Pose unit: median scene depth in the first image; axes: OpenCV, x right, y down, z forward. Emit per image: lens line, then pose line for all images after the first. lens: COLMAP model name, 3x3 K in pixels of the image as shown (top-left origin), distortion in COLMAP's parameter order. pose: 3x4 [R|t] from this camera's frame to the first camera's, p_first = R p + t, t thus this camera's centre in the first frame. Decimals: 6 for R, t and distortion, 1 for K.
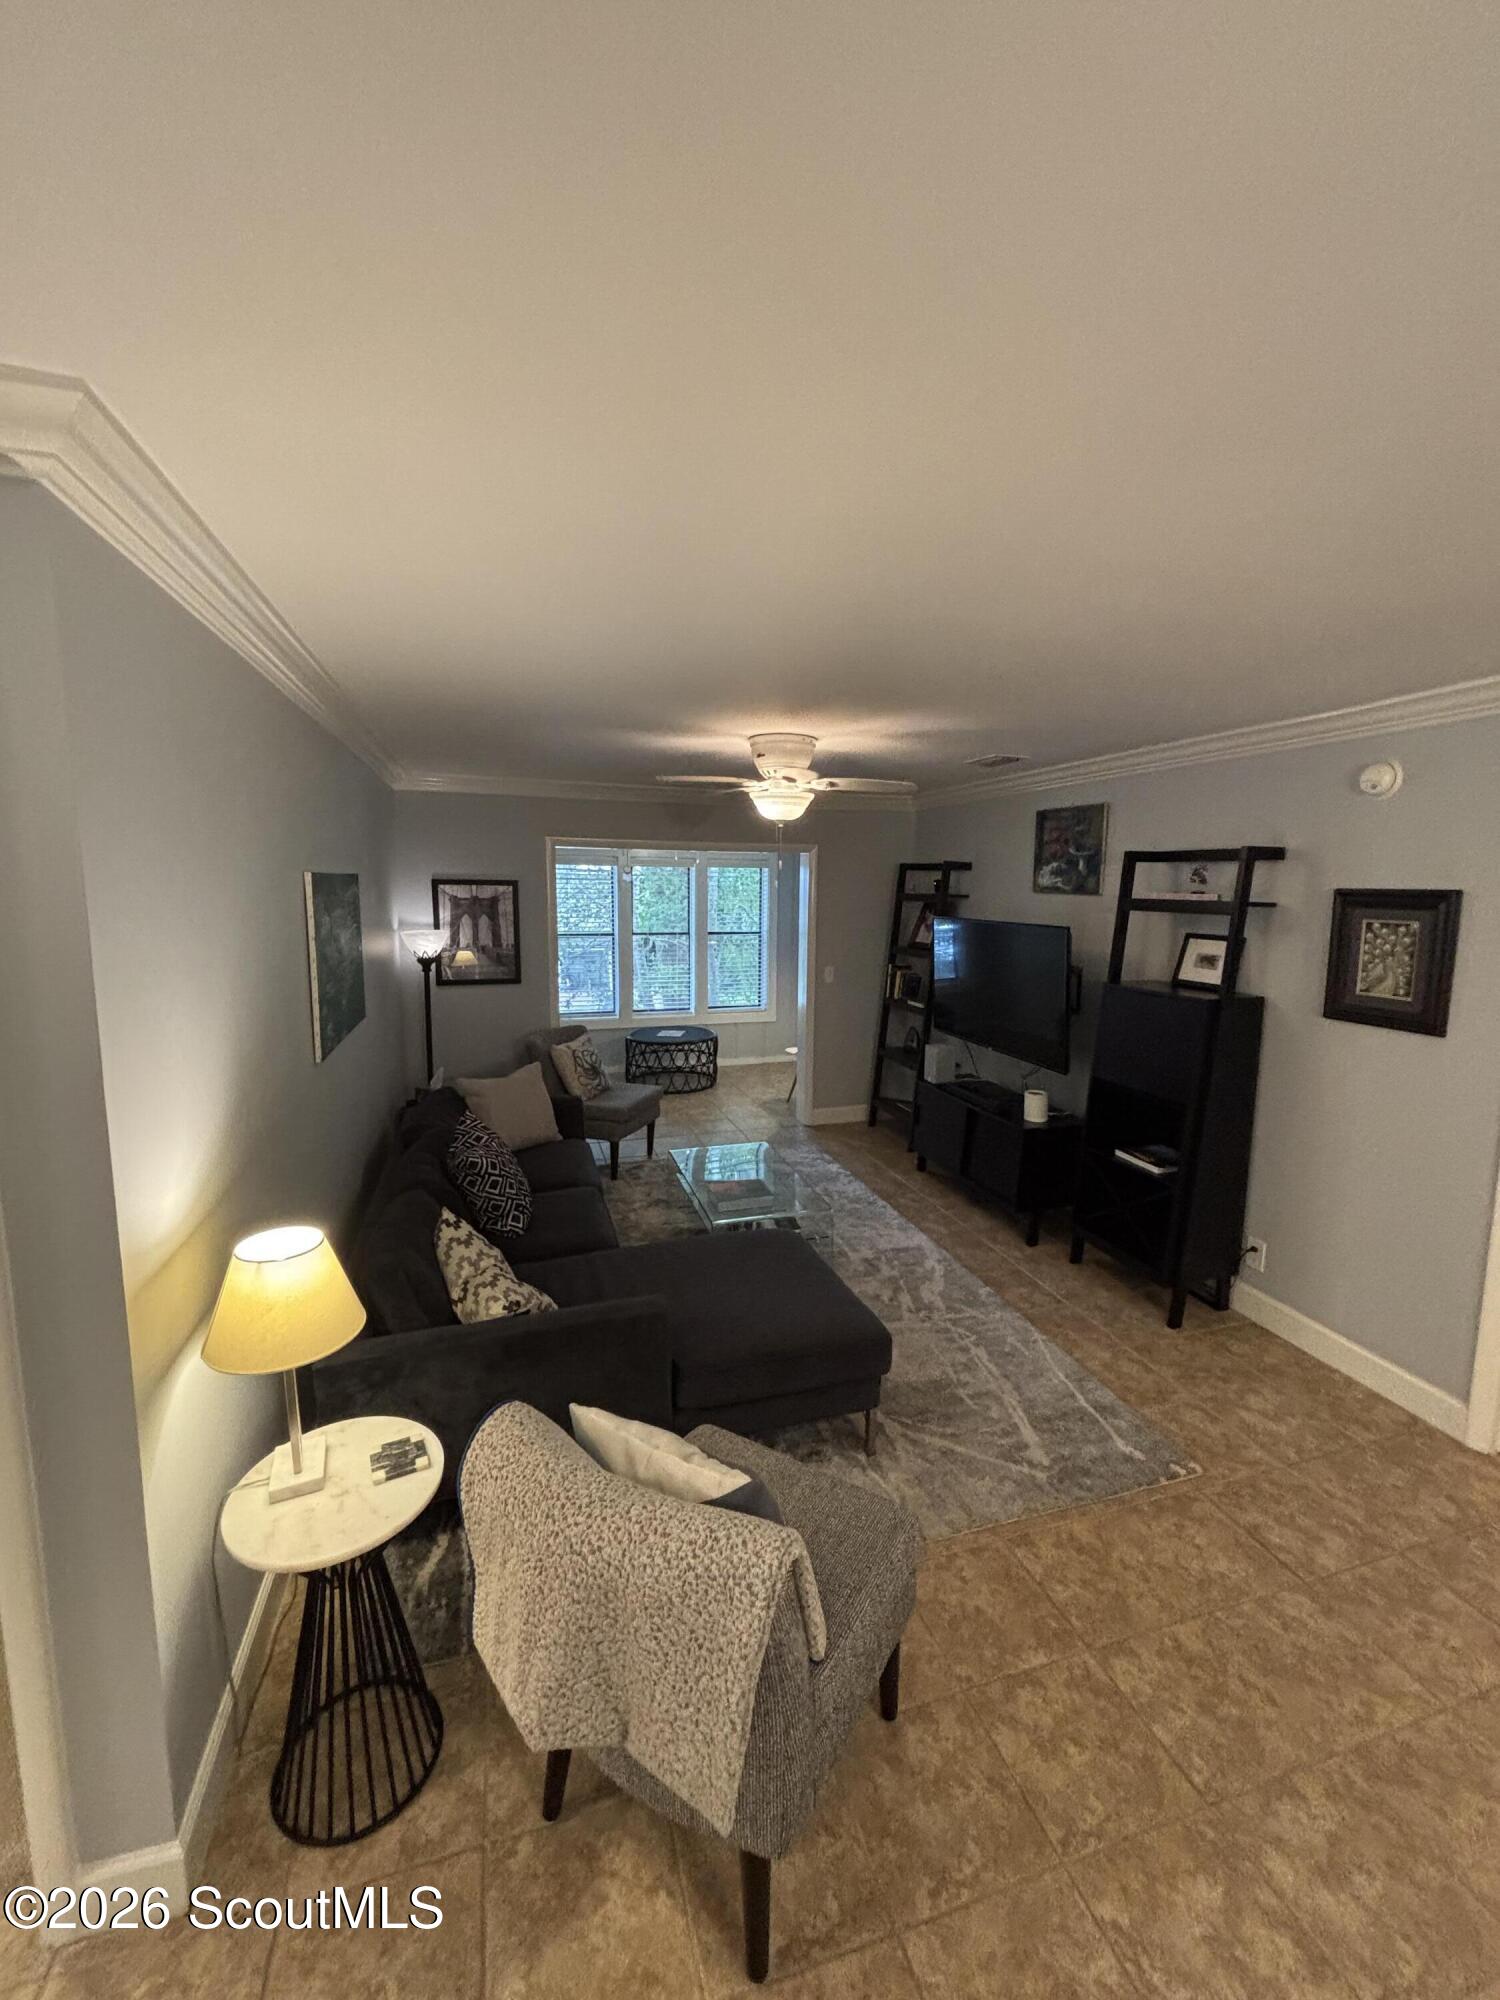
lens RADIAL K [[804.6, 0, 736.2], [0, 804.6, 1005.5], [0, 0, 1]] dist [-0.007530, 0.004433]
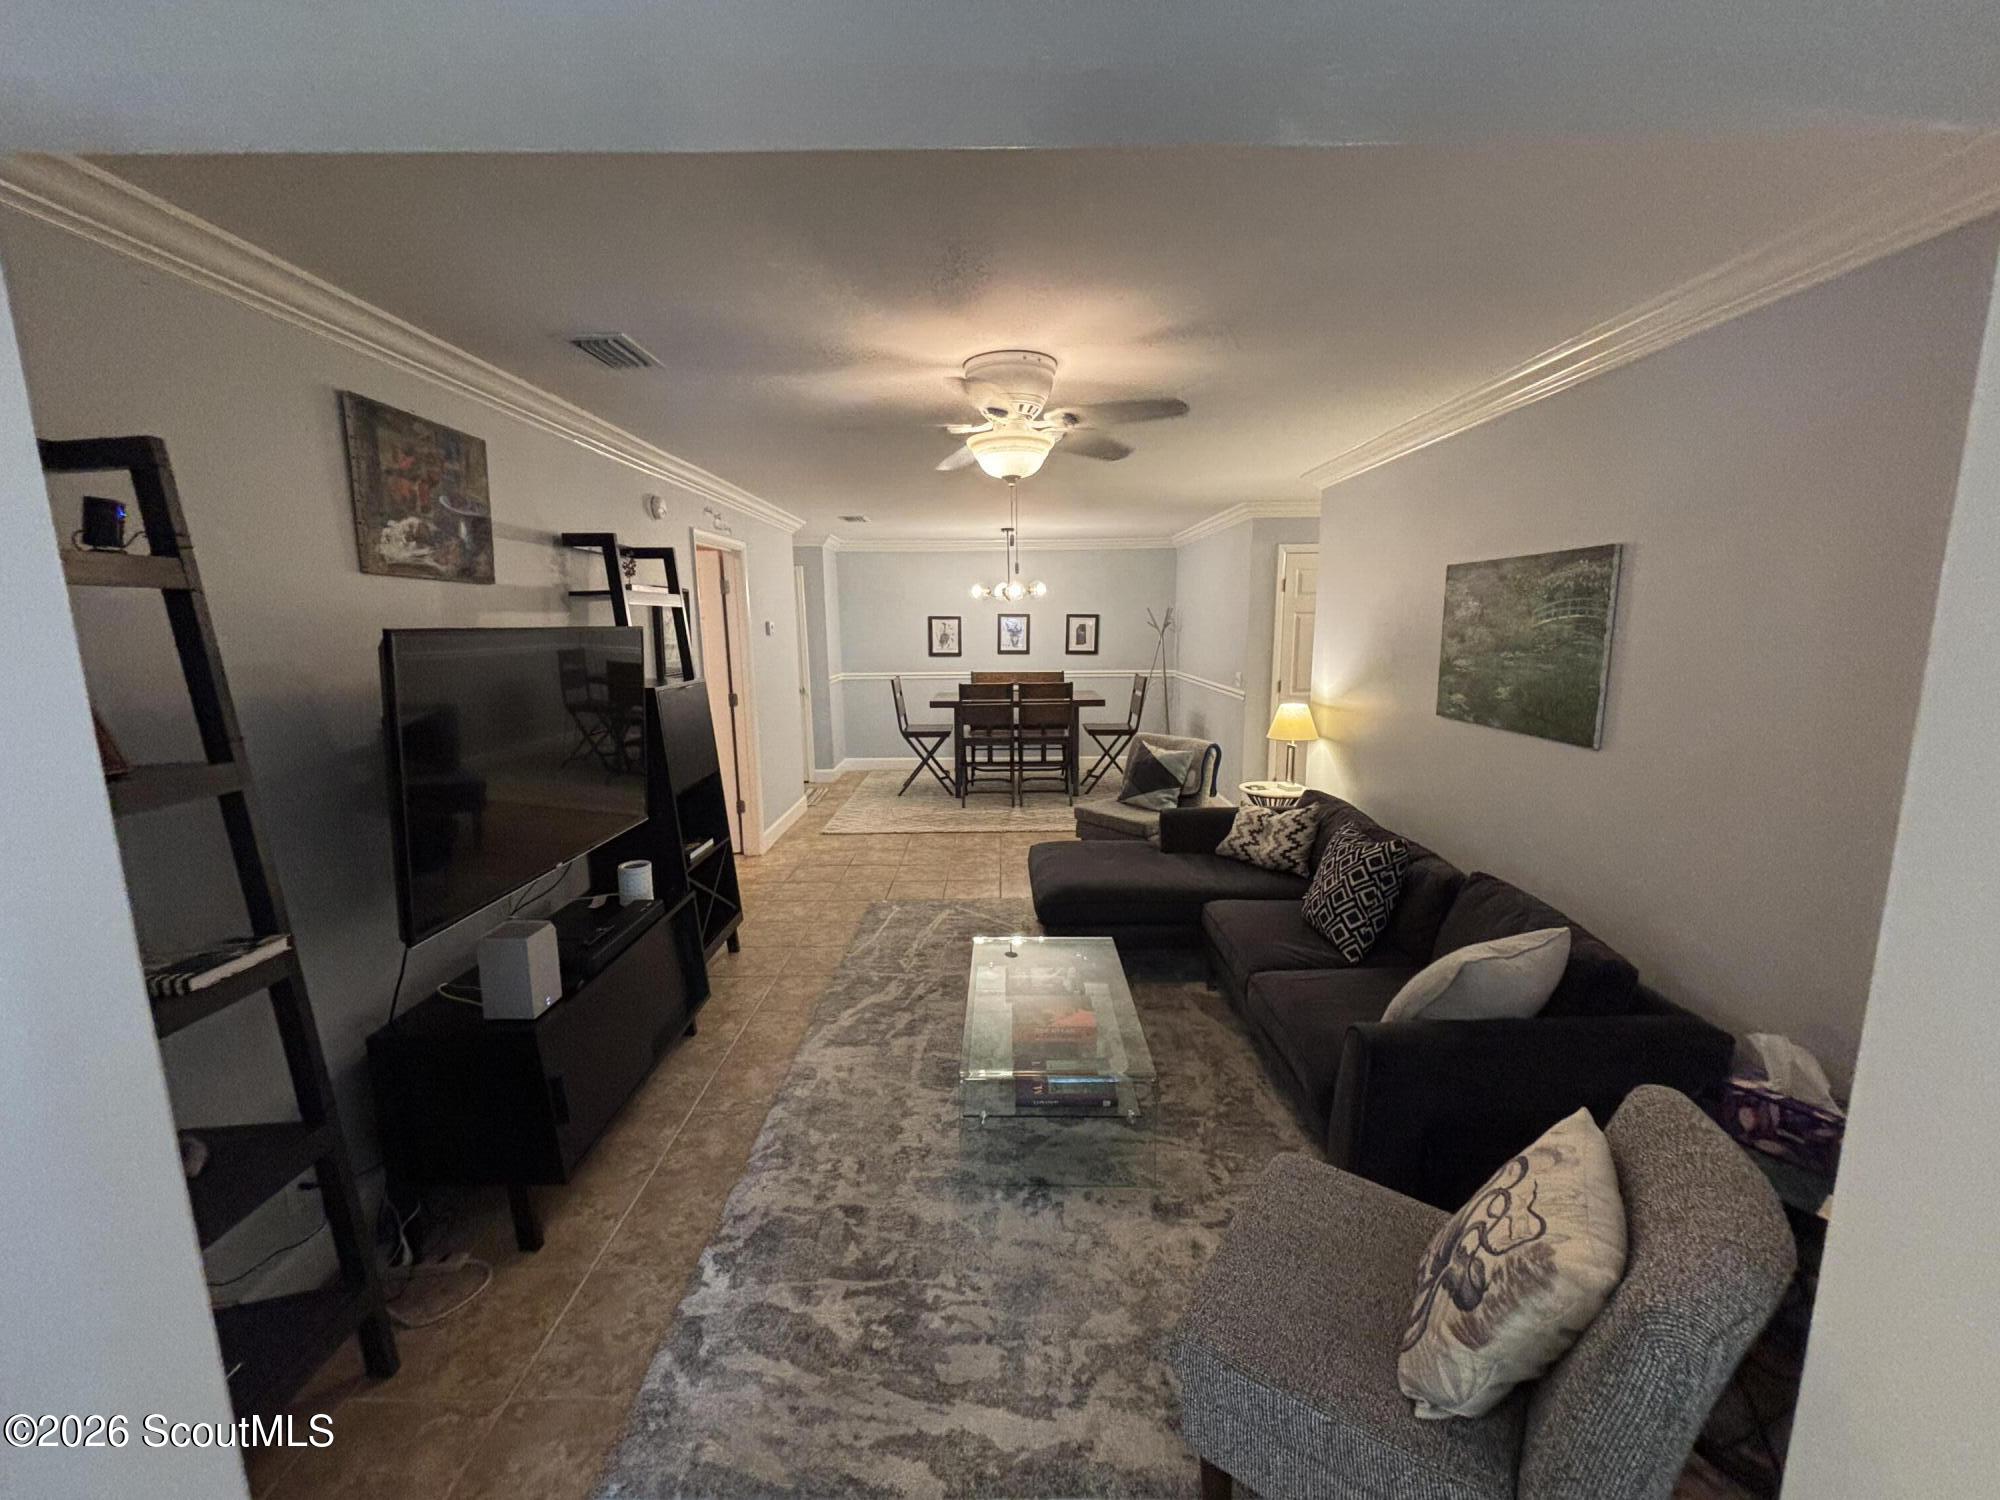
lens RADIAL K [[808.0, 0, 1000.0], [0, 808.0, 750.0], [0, 0, 1]] dist [0.000086, -0.000012]
pose [[-0.958889, -0.048414, 0.279622, -0.126665], [0.040364, 0.952053, 0.303259, -0.184972], [-0.280897, 0.302079, -0.910958, 1.473219]]
